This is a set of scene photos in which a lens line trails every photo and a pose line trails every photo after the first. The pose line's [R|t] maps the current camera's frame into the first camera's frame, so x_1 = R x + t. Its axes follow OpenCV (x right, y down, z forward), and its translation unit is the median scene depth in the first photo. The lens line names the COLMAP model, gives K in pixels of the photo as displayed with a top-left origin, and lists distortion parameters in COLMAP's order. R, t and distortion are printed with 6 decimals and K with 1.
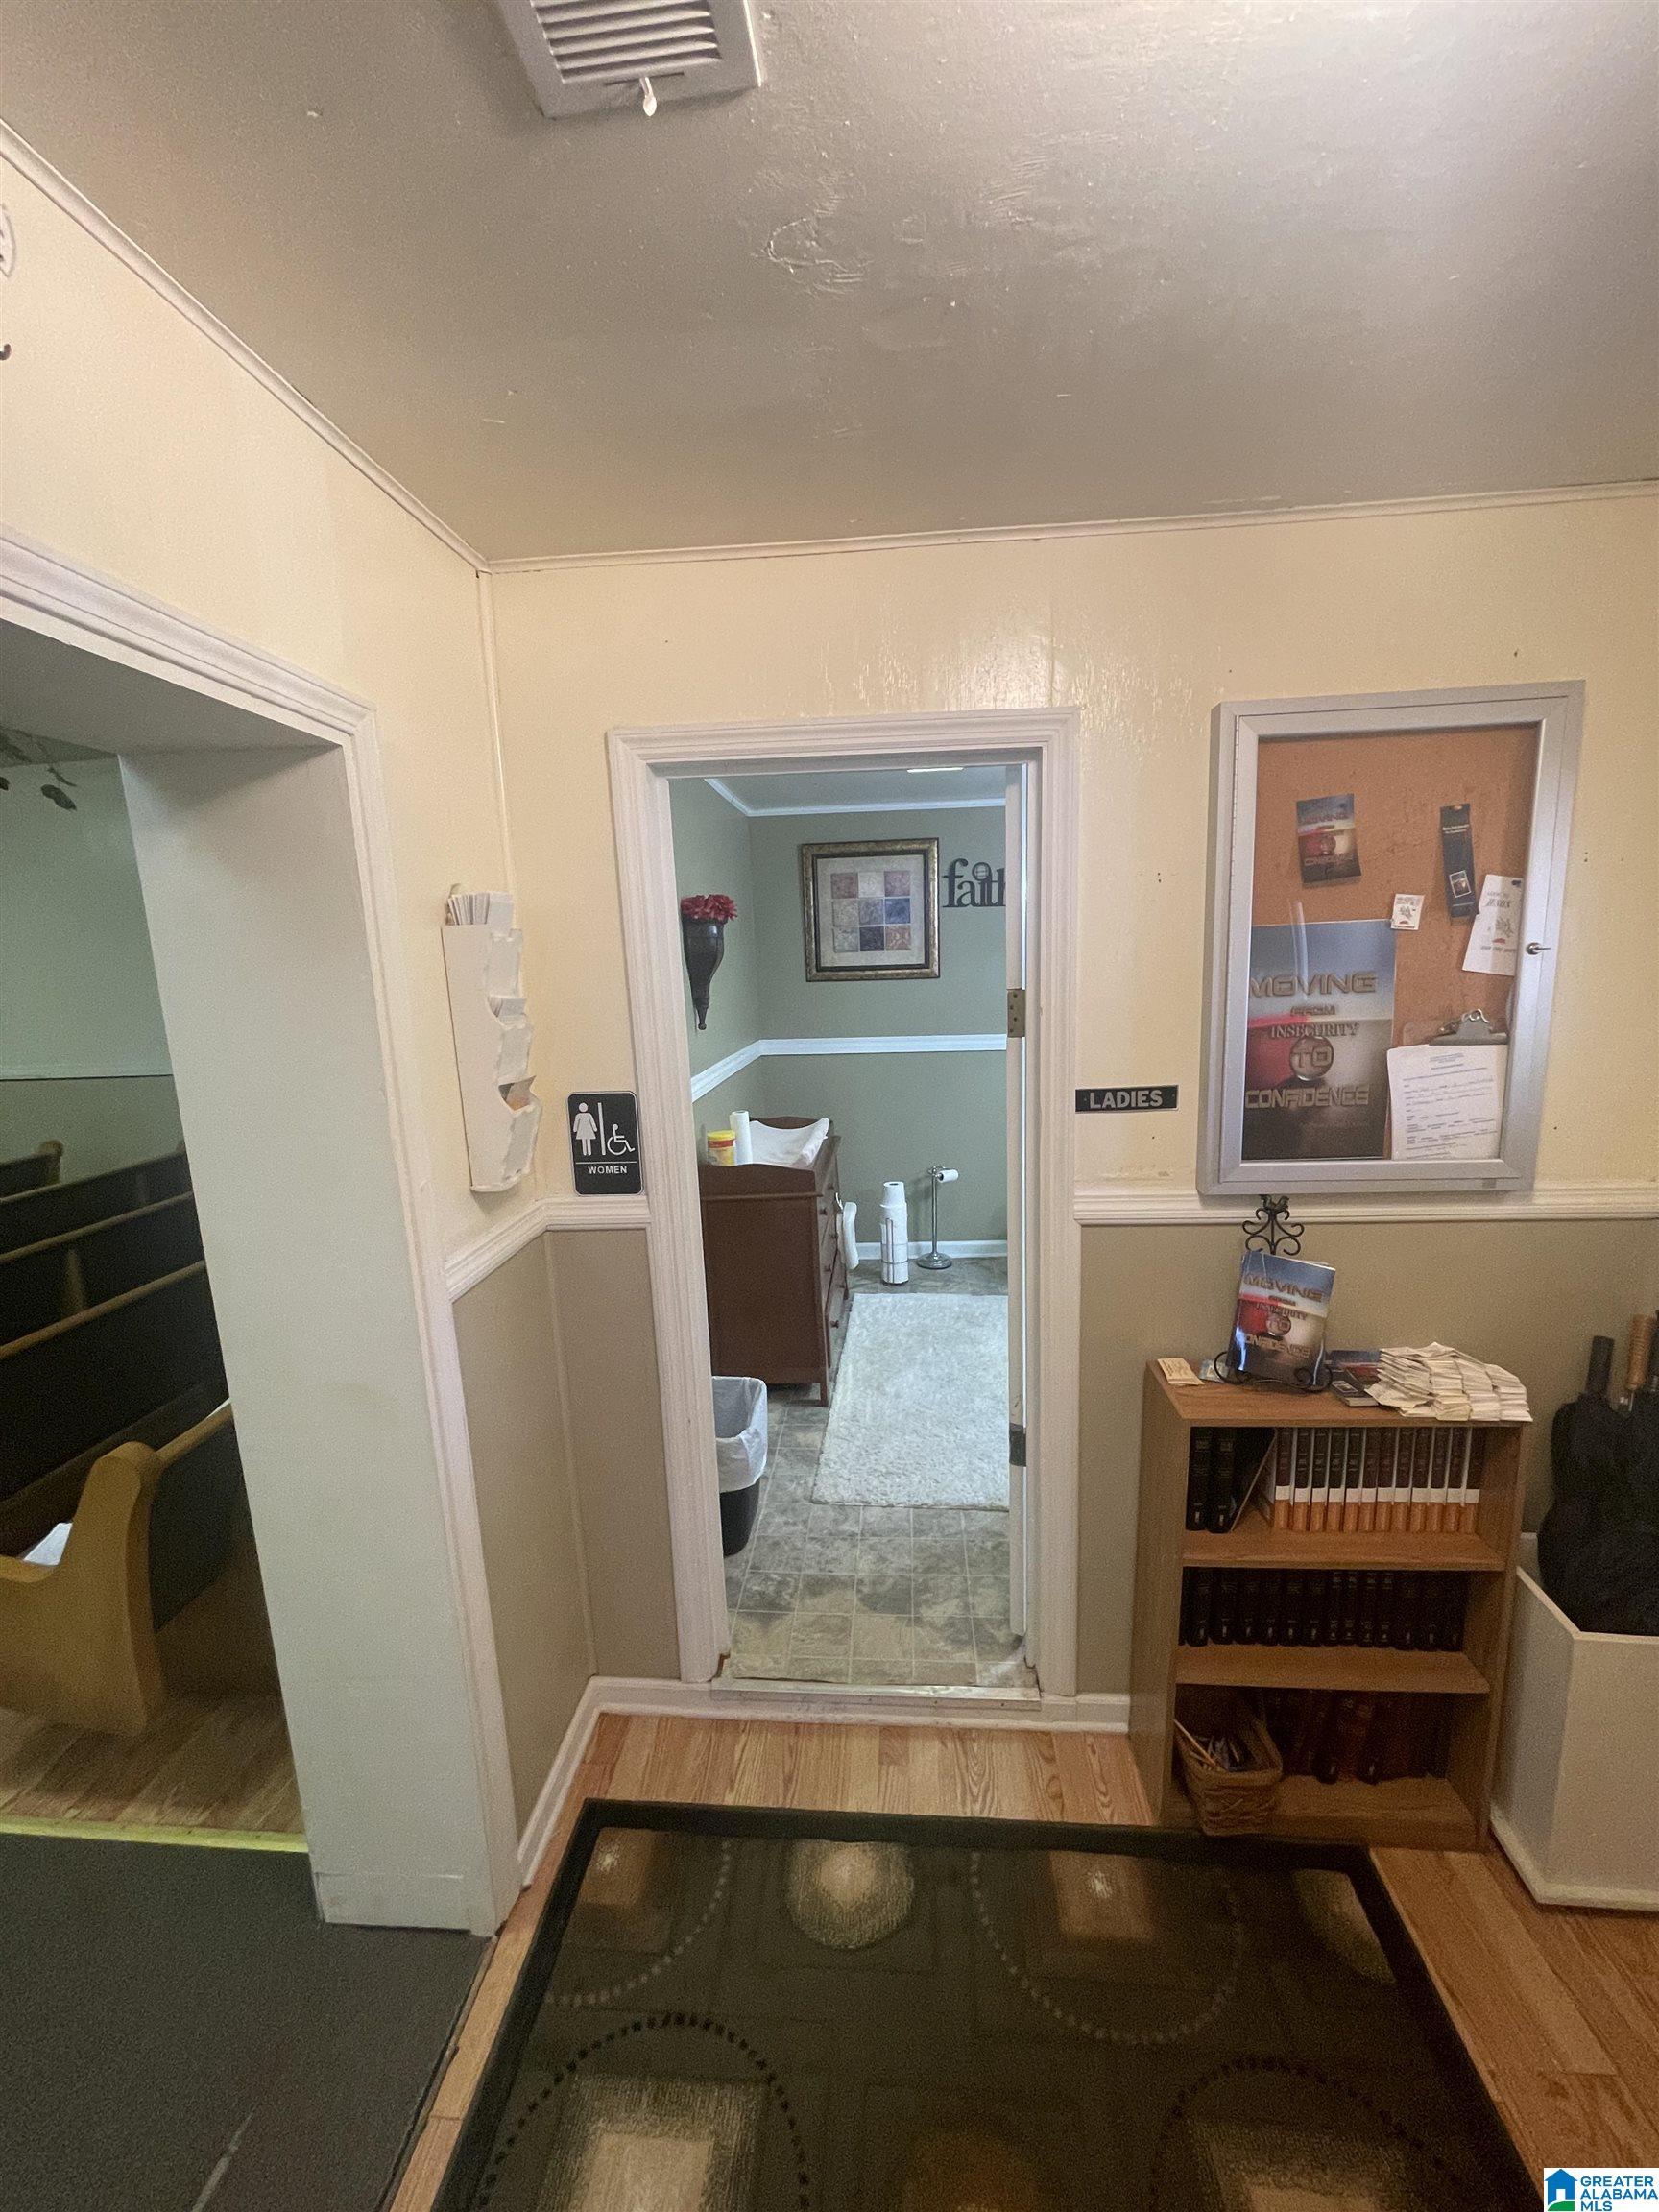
lens RADIAL K [[888.8, 0, 827.5], [0, 888.8, 1105.5], [0, 0, 1]] dist [-0.001384, -0.000219]
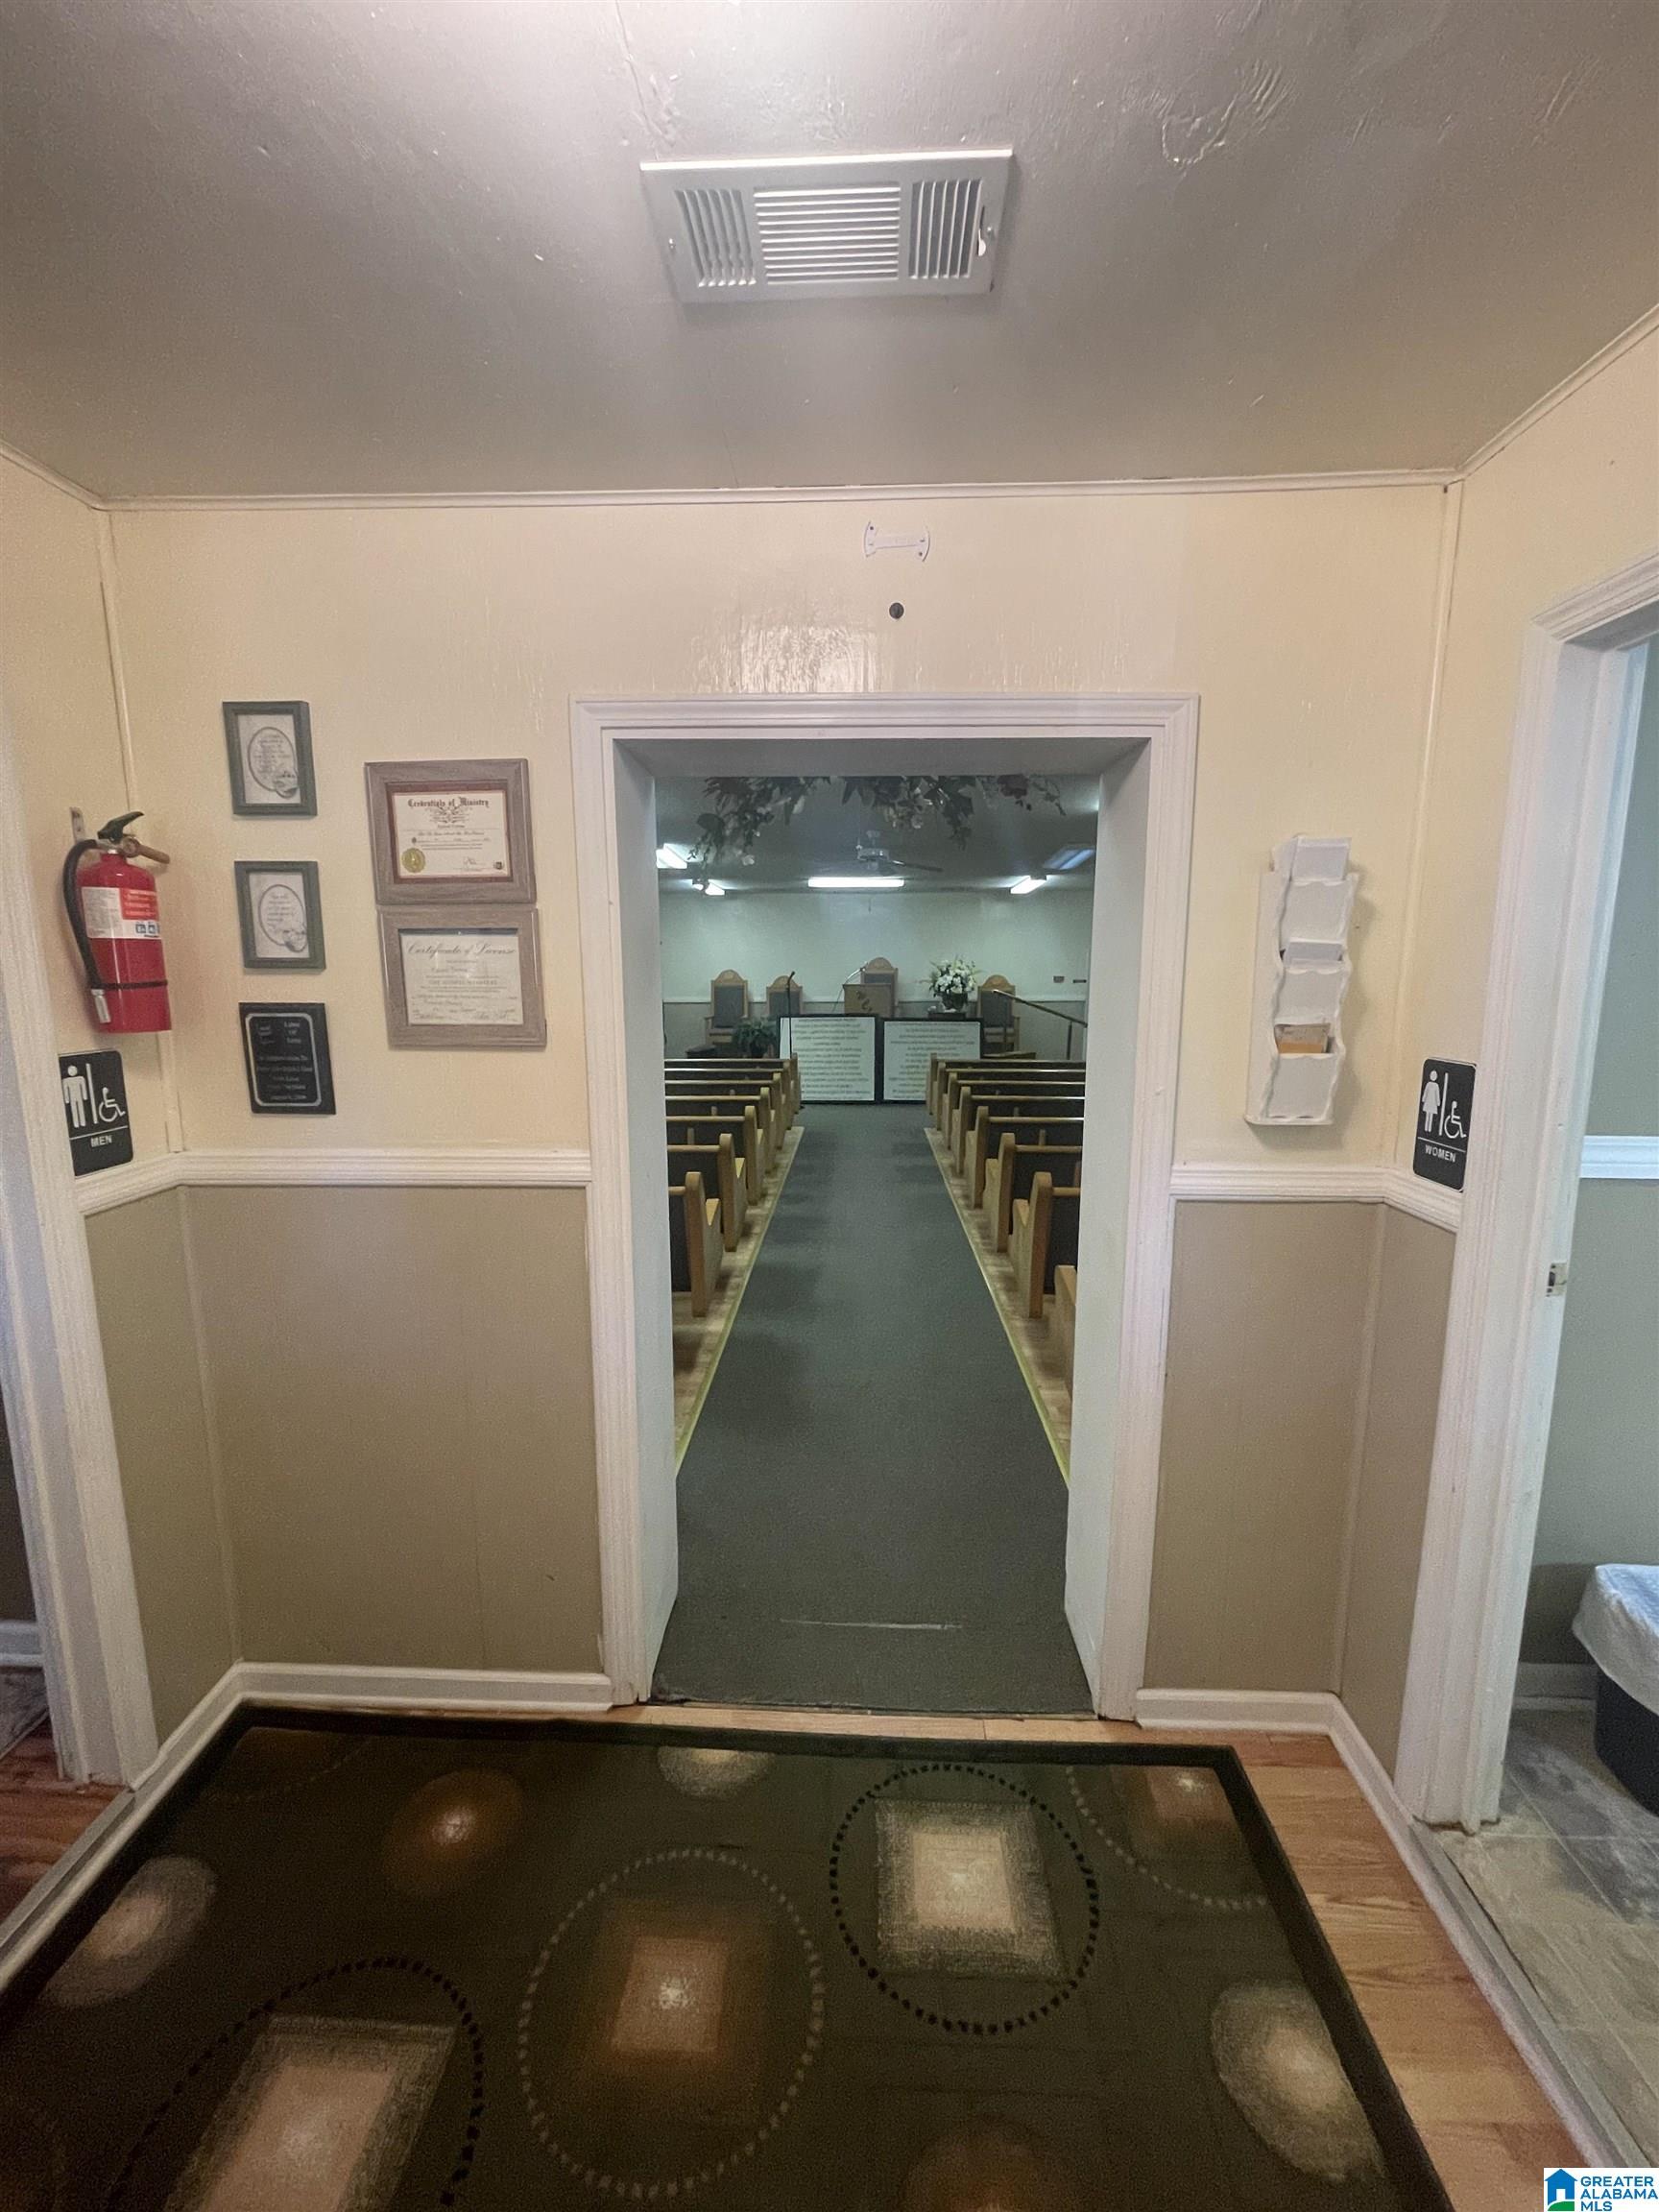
lens RADIAL K [[888.8, 0, 824.9], [0, 888.8, 1105.7], [0, 0, 1]] dist [-0.001384, -0.000219]
pose [[0.042102, 0.189862, -0.980908, 0.592627], [-0.171645, 0.968556, 0.180104, -0.025207], [0.984259, 0.160785, 0.073368, 0.378473]]
